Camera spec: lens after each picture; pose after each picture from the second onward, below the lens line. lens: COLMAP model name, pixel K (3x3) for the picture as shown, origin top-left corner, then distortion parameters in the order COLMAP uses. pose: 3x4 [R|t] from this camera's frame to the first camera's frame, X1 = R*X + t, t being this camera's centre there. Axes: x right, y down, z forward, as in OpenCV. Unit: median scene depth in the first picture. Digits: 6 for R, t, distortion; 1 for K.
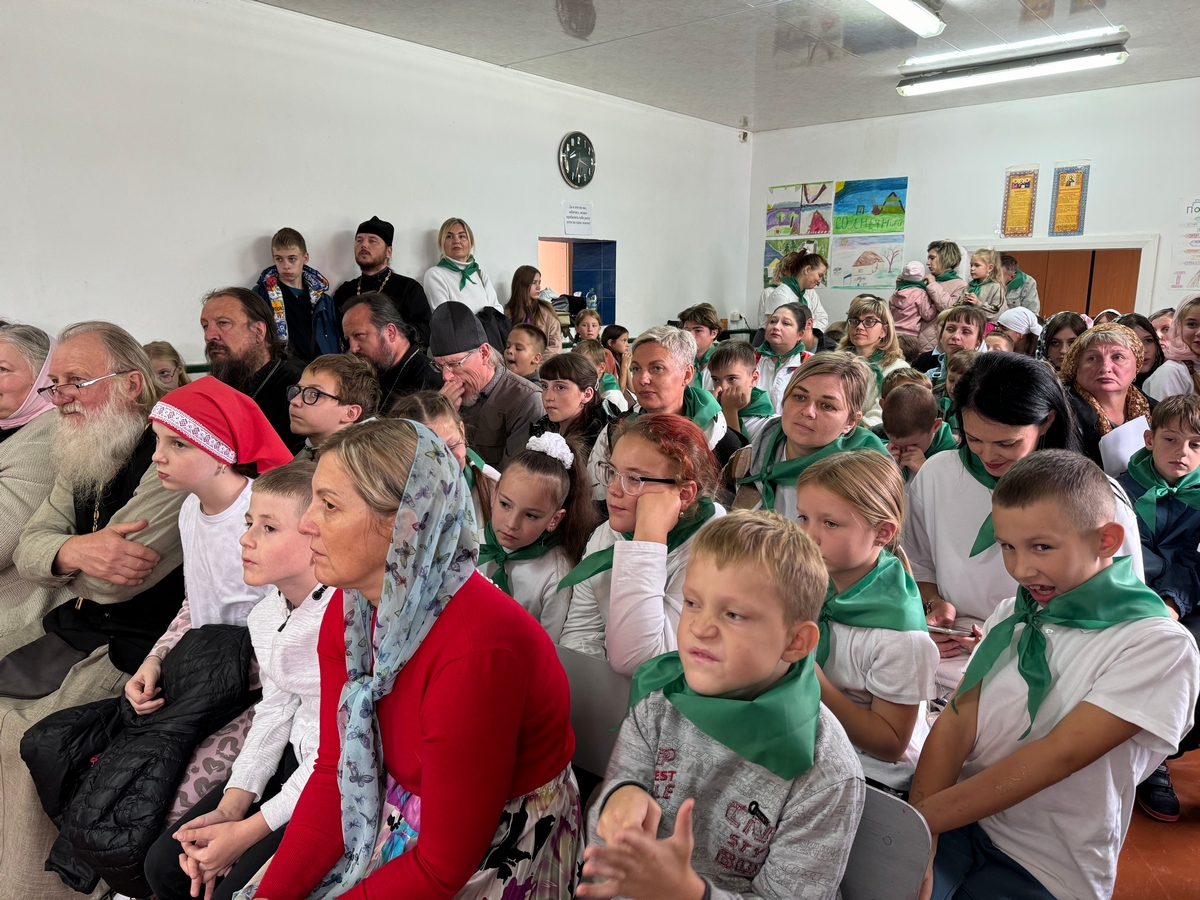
lens RADIAL K [[846.0, 0, 597.4], [0, 846.0, 452.1], [0, 0, 1]] dist [0.007614, -0.005060]
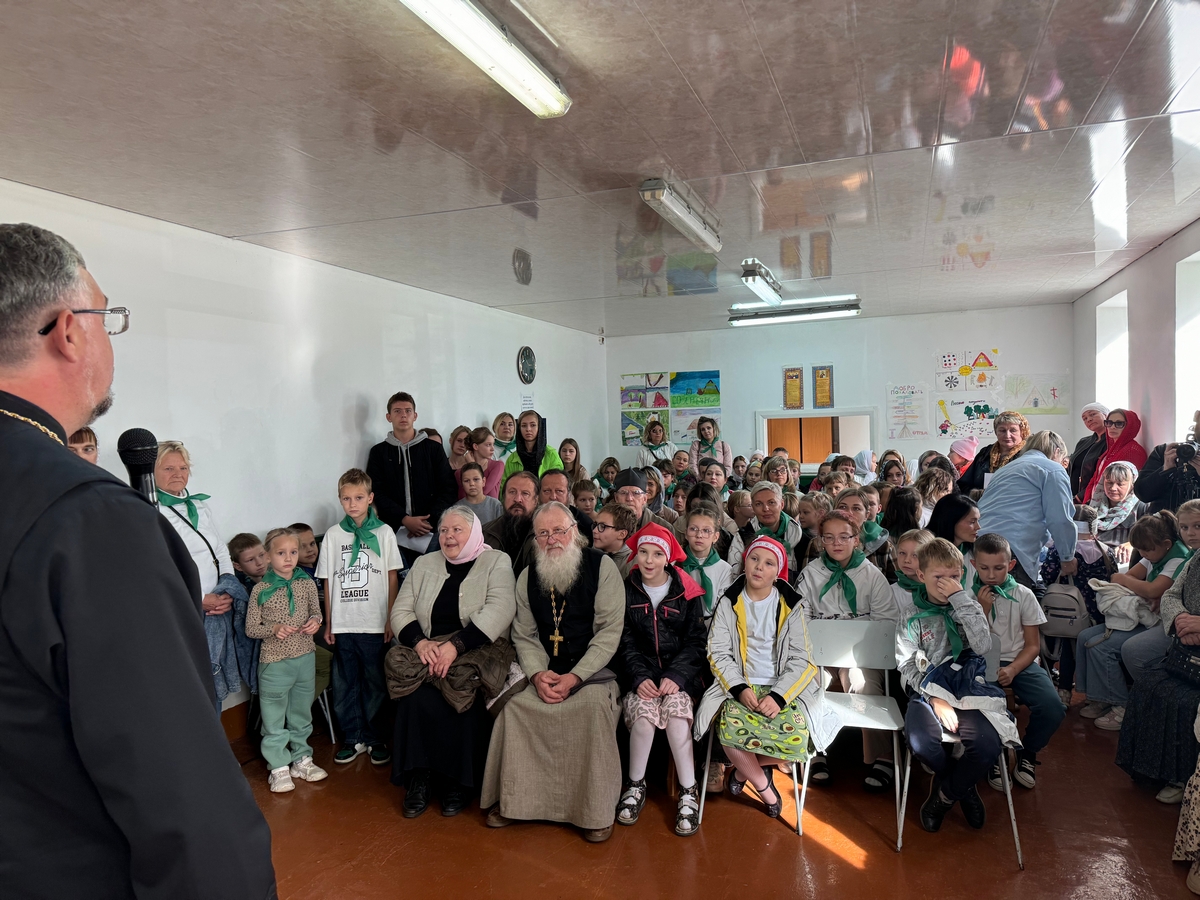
lens RADIAL K [[834.5, 0, 597.3], [0, 834.5, 456.1], [0, 0, 1]] dist [0.186988, -0.382024]
pose [[0.941968, -0.040625, 0.333236, -0.327769], [0.094052, 0.984834, -0.145796, 0.017114], [-0.322259, 0.168677, 0.931503, -0.270754]]
